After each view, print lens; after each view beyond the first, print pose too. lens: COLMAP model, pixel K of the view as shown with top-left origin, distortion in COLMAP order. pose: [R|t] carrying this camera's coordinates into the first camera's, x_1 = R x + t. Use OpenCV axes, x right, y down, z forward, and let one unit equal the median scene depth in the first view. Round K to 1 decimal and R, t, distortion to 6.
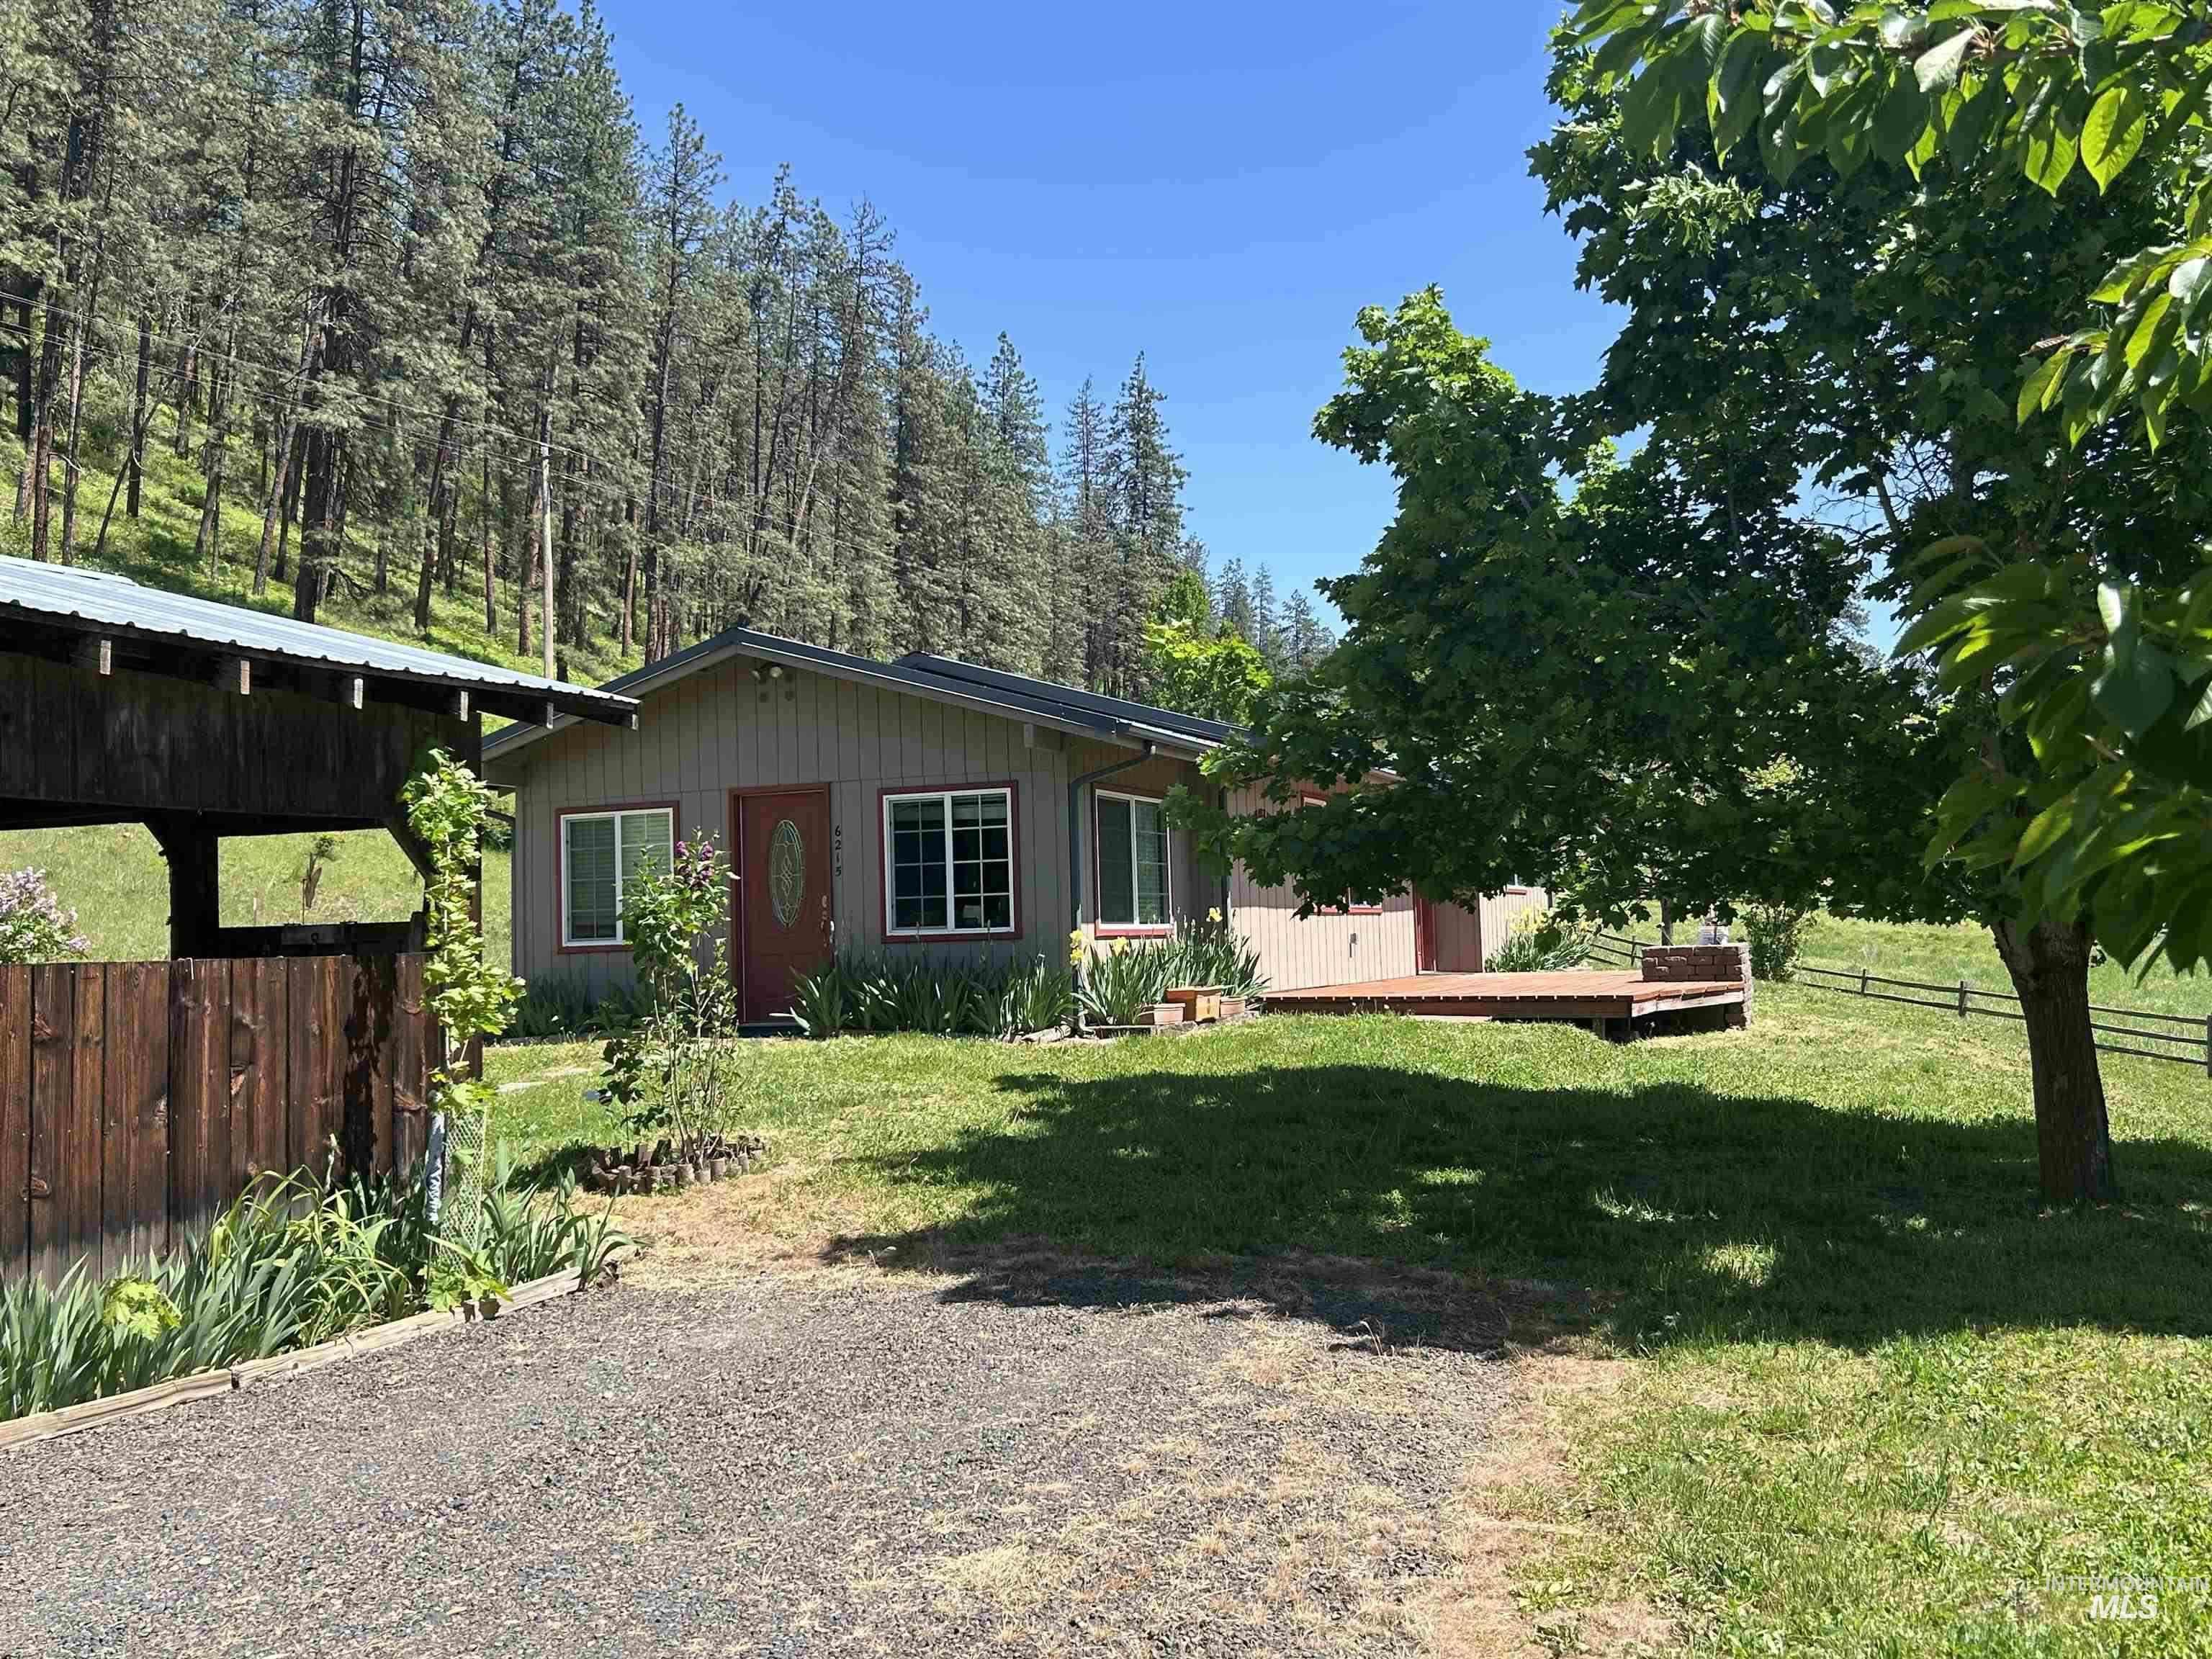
lens RADIAL K [[1960.5, 0, 1106.0], [0, 1960.5, 829.5], [0, 0, 1]] dist [0.054776, -0.005449]
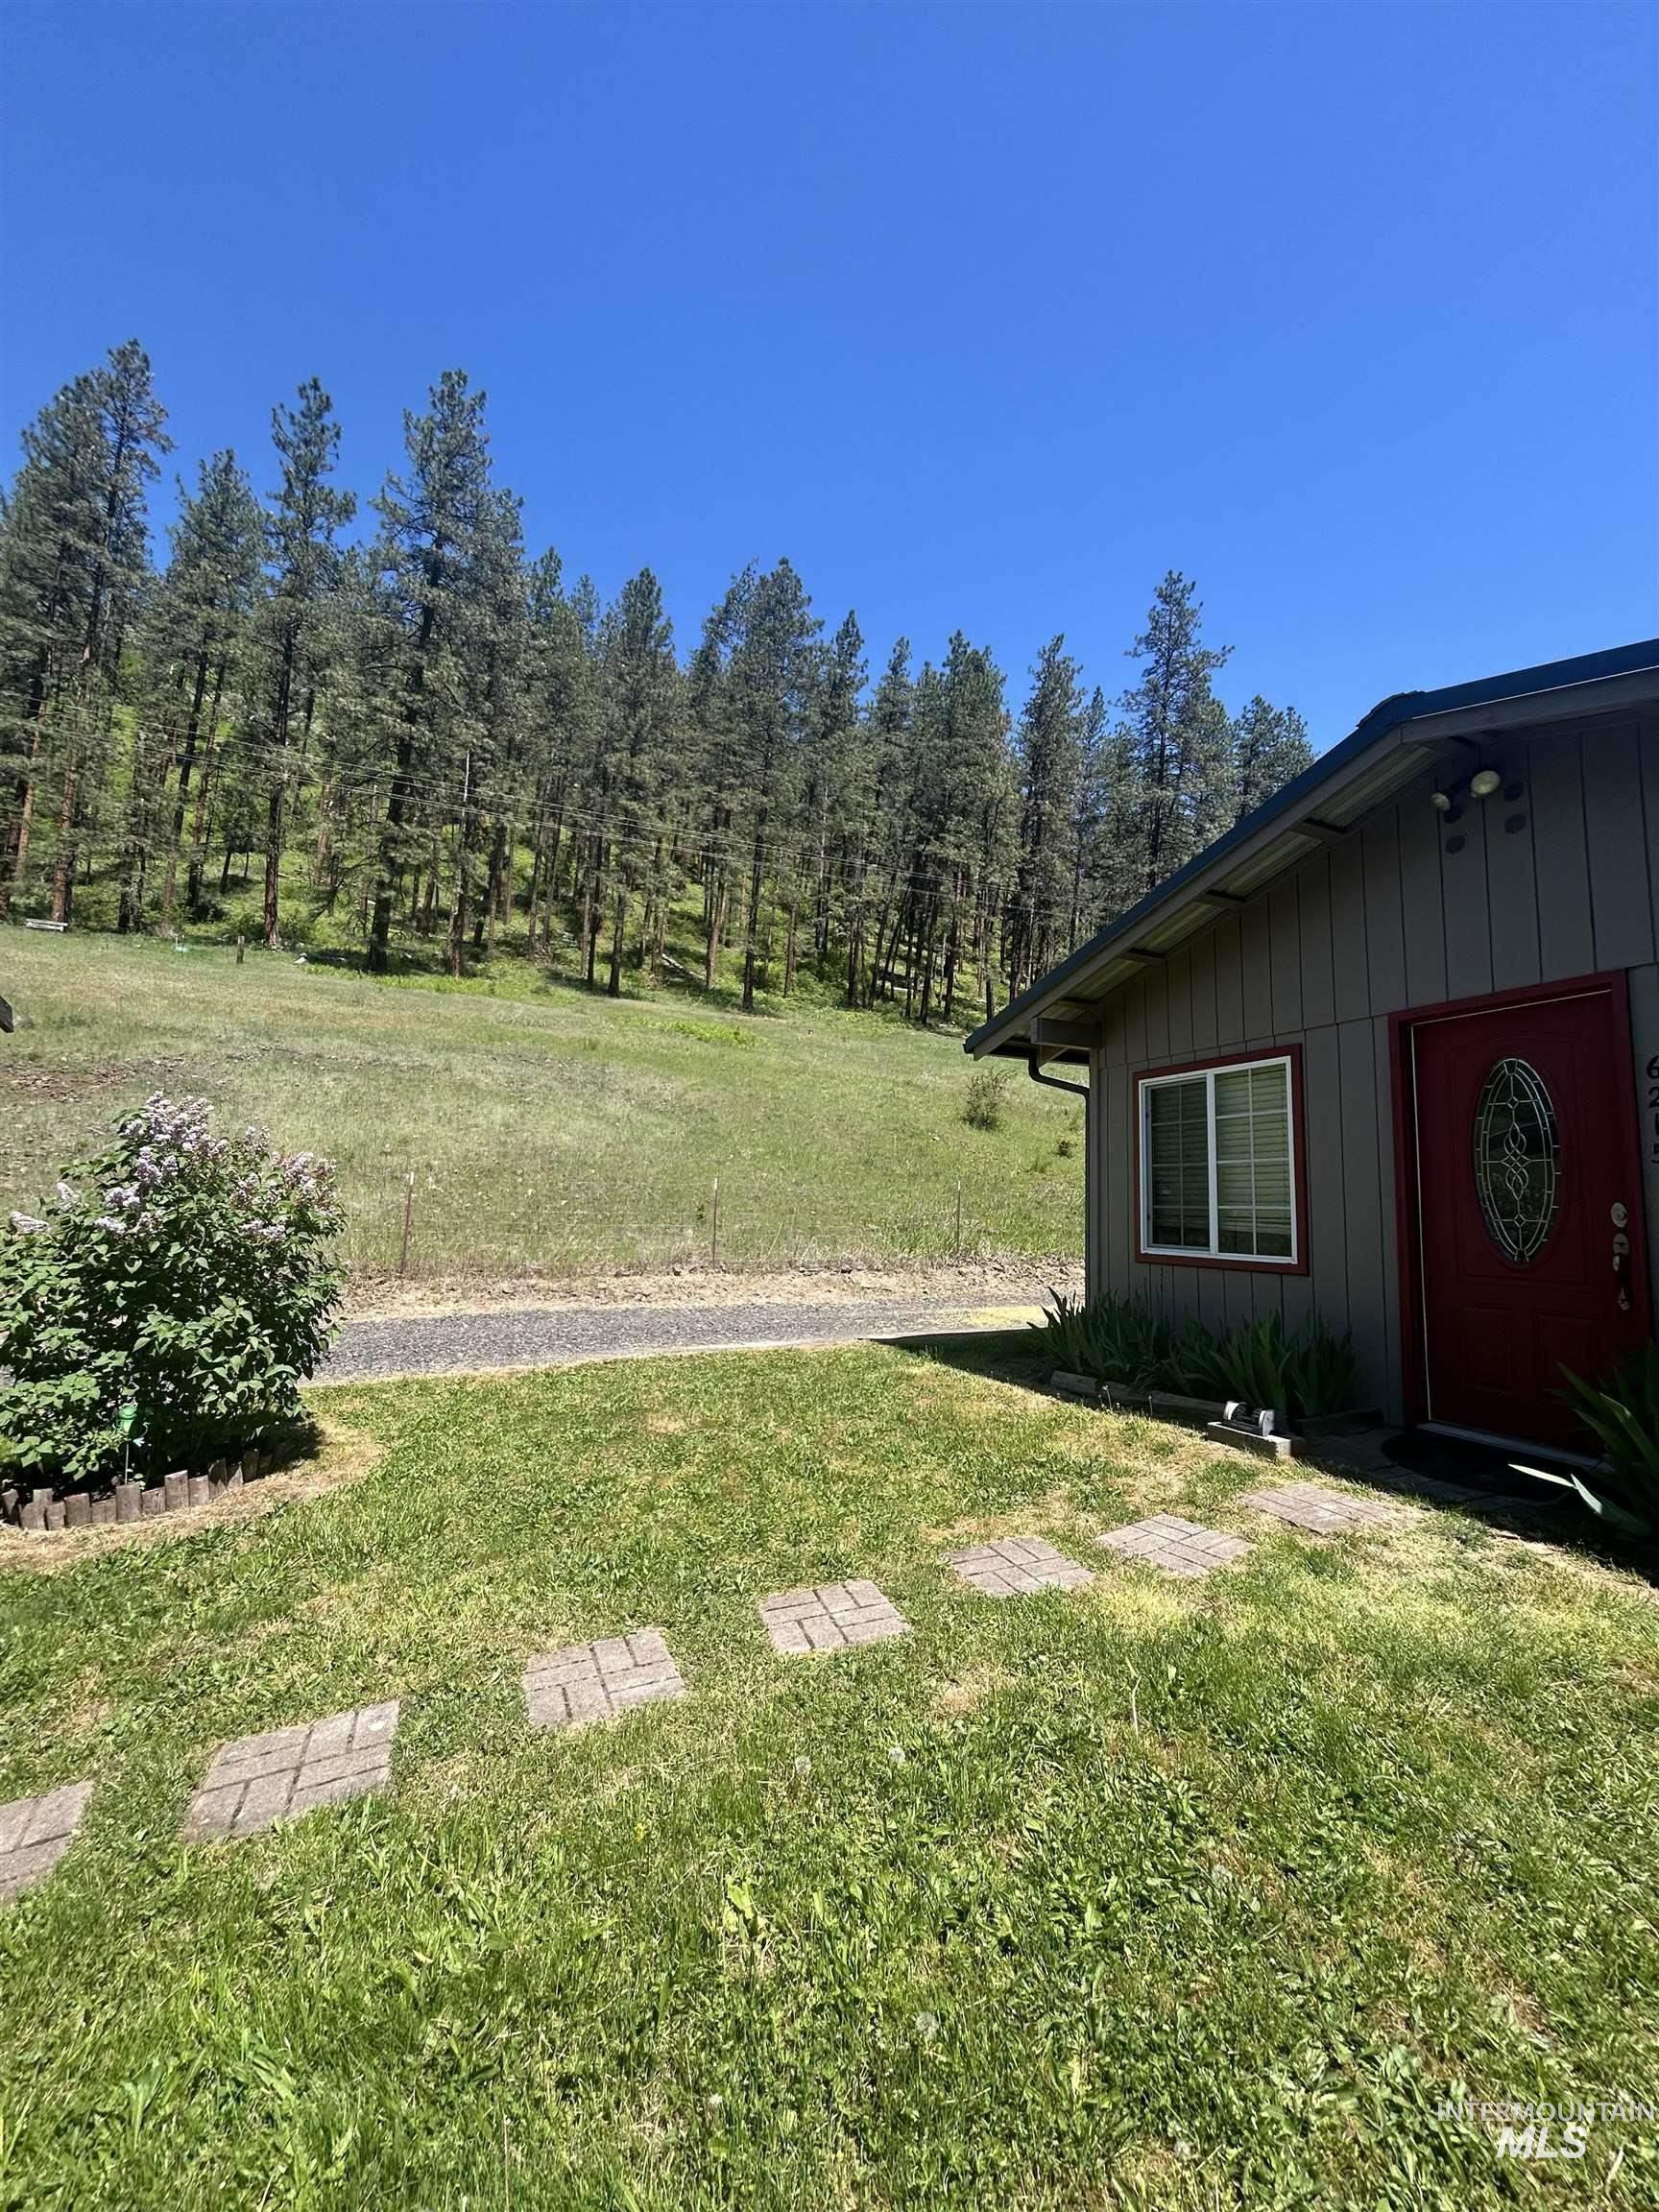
lens RADIAL K [[890.2, 0, 829.5], [0, 890.2, 1106.0], [0, 0, 1]] dist [-0.020417, -0.000060]
pose [[0.731731, -0.021085, -0.681268, -0.129350], [-0.020847, 0.998361, -0.053289, 0.023729], [0.681275, 0.053196, 0.730092, 0.664607]]
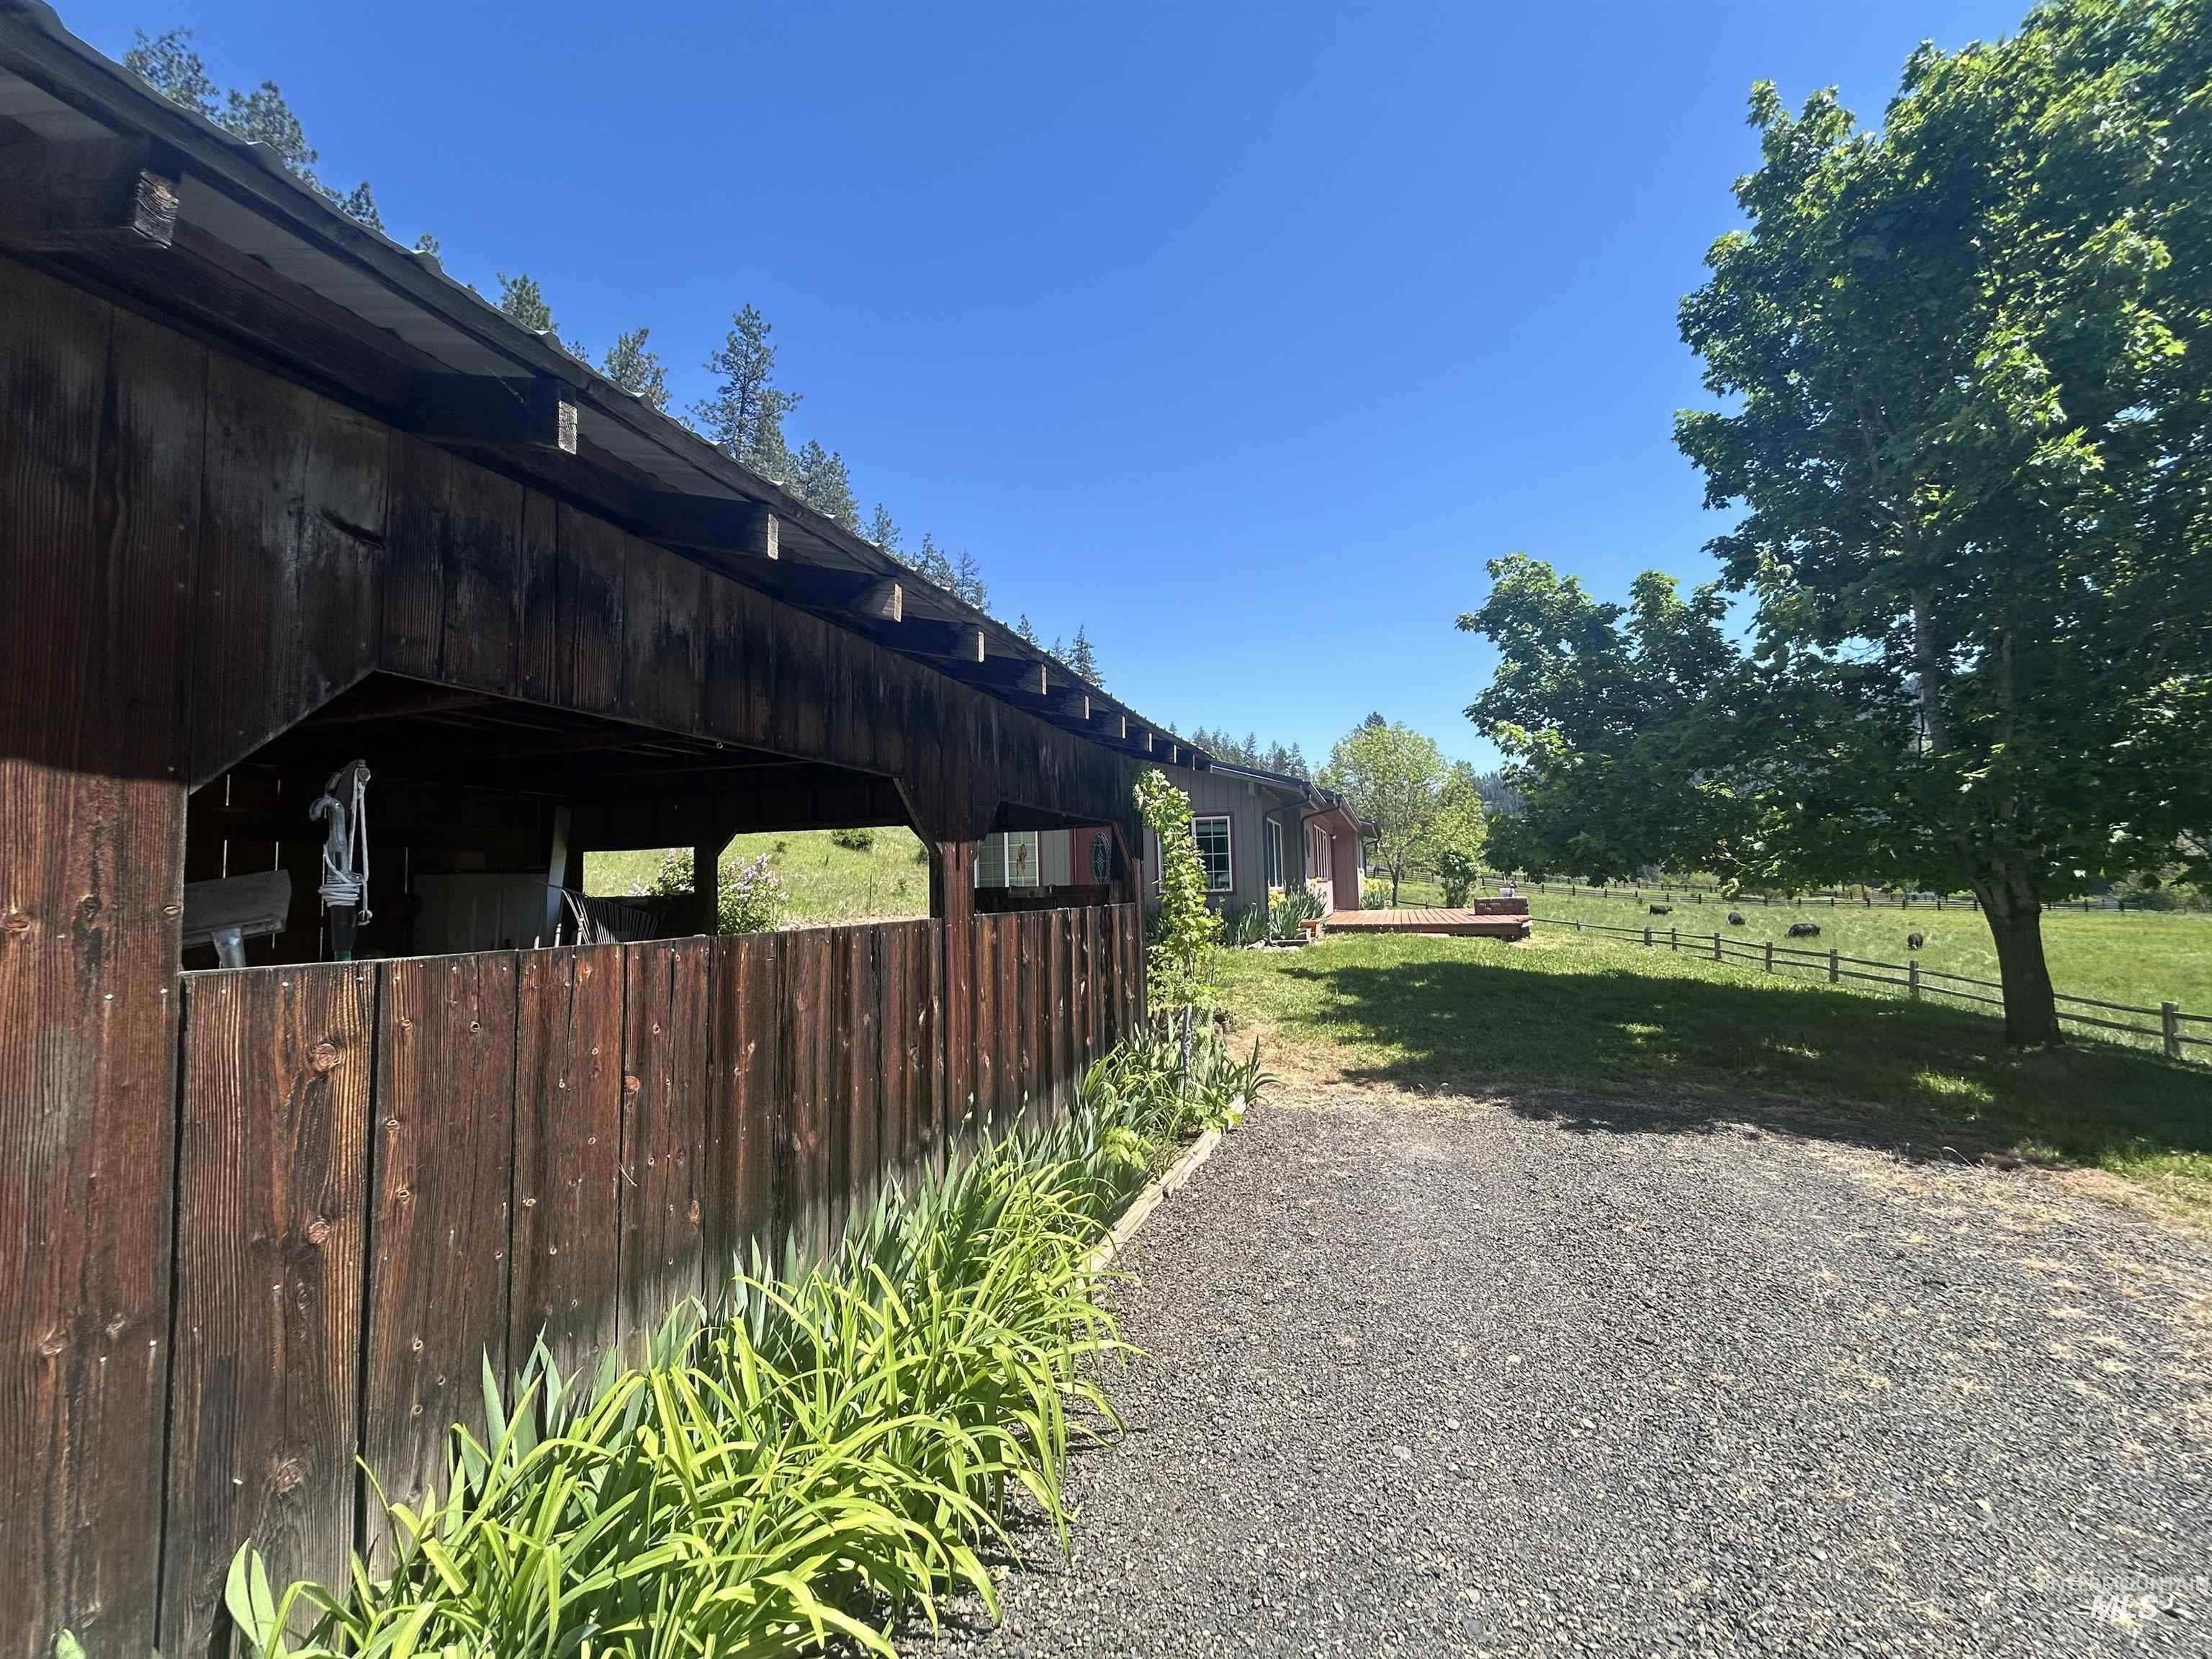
lens RADIAL K [[876.0, 0, 1106.2], [0, 876.0, 816.4], [0, 0, 1]] dist [-0.001401, -0.000119]
pose [[0.996915, 0.011002, 0.077720, -0.207888], [-0.008713, 0.999520, -0.029724, 0.006454], [-0.078010, 0.028955, 0.996532, 0.137040]]
